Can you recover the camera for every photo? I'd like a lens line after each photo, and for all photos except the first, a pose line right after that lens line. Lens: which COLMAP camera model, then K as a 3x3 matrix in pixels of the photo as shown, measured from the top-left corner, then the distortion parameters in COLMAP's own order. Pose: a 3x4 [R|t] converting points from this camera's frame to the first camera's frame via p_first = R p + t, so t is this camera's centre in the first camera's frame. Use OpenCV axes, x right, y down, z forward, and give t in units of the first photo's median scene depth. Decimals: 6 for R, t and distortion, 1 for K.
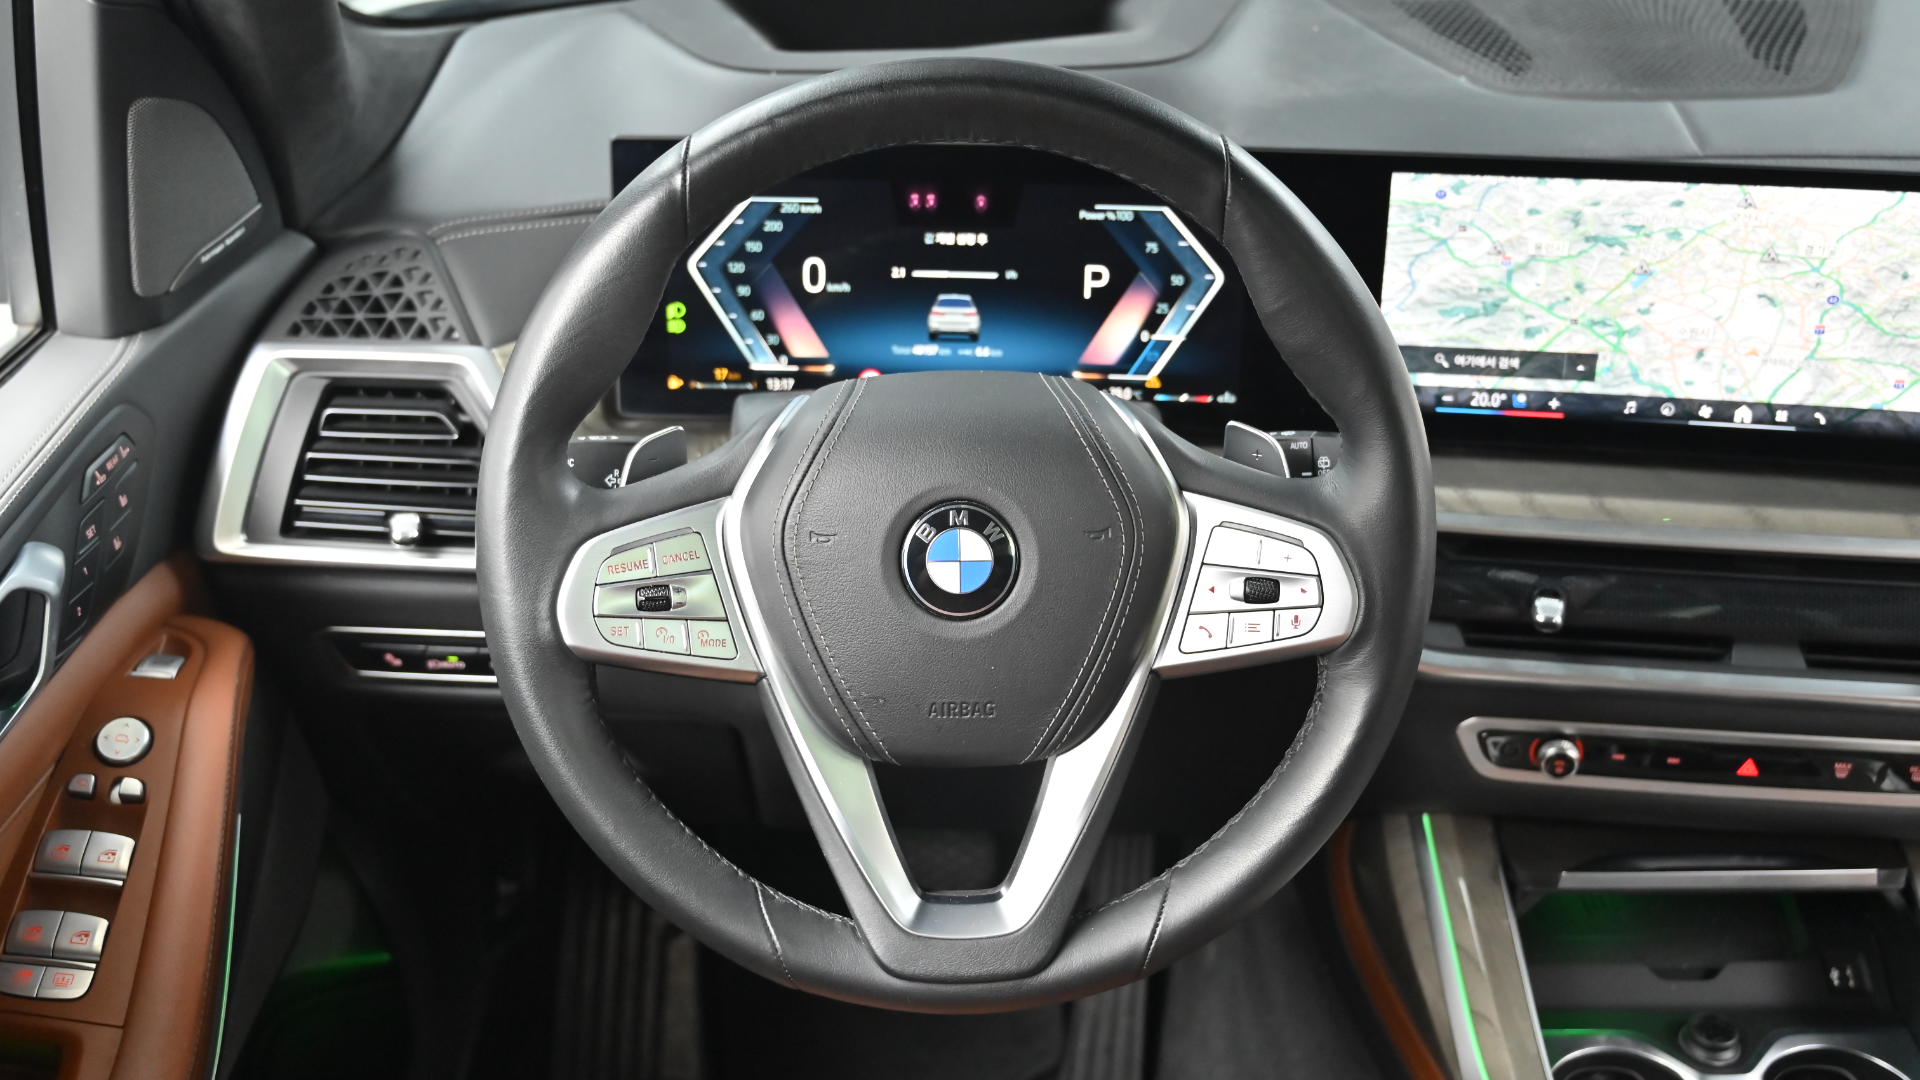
lens RADIAL K [[2031.8, 0, 949.4], [0, 2031.8, 544.8], [0, 0, 1]] dist [-0.004276, 0.000000]
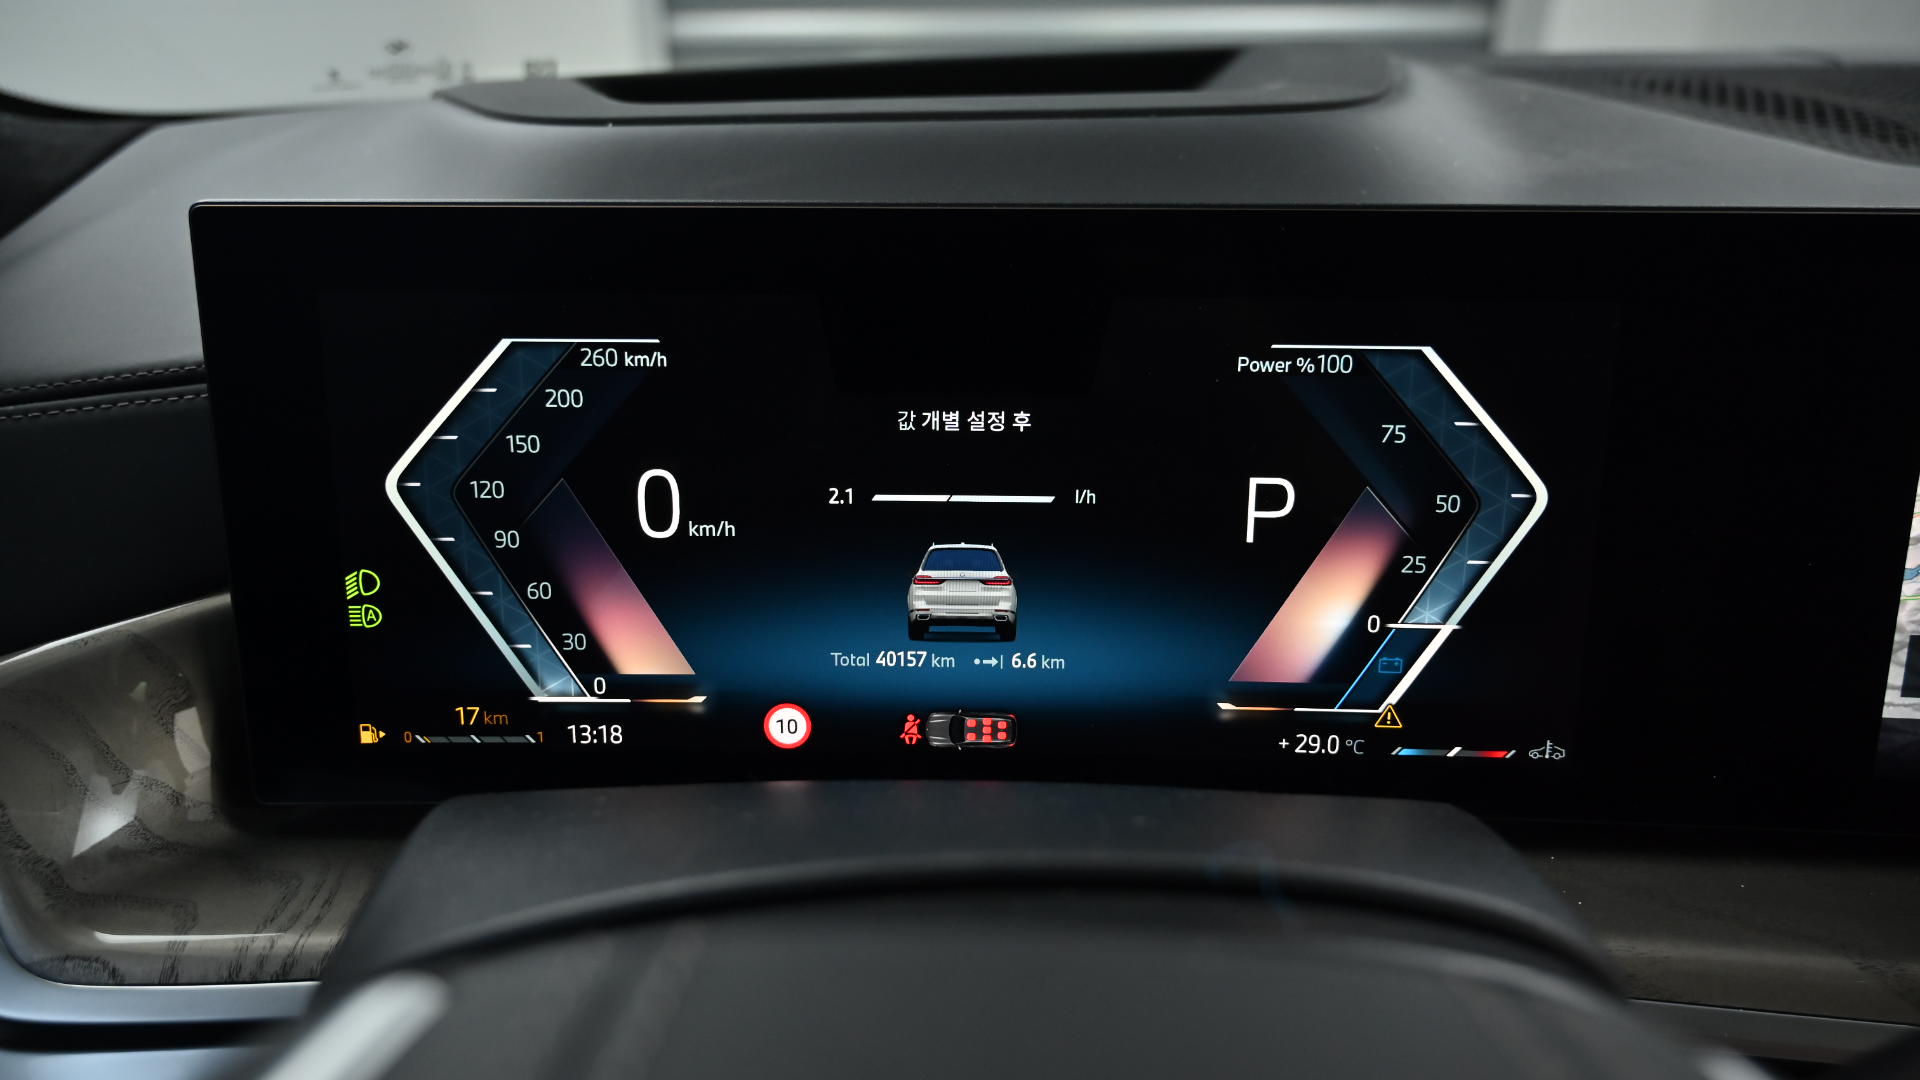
lens RADIAL K [[1293.2, 0, 961.4], [0, 1293.2, 525.9], [0, 0, 1]] dist [-0.004594, -0.000094]
pose [[0.999706, -0.014716, 0.019246, -0.003436], [0.016673, 0.994249, -0.105784, -0.096830], [-0.017579, 0.106074, 0.994203, 0.717340]]
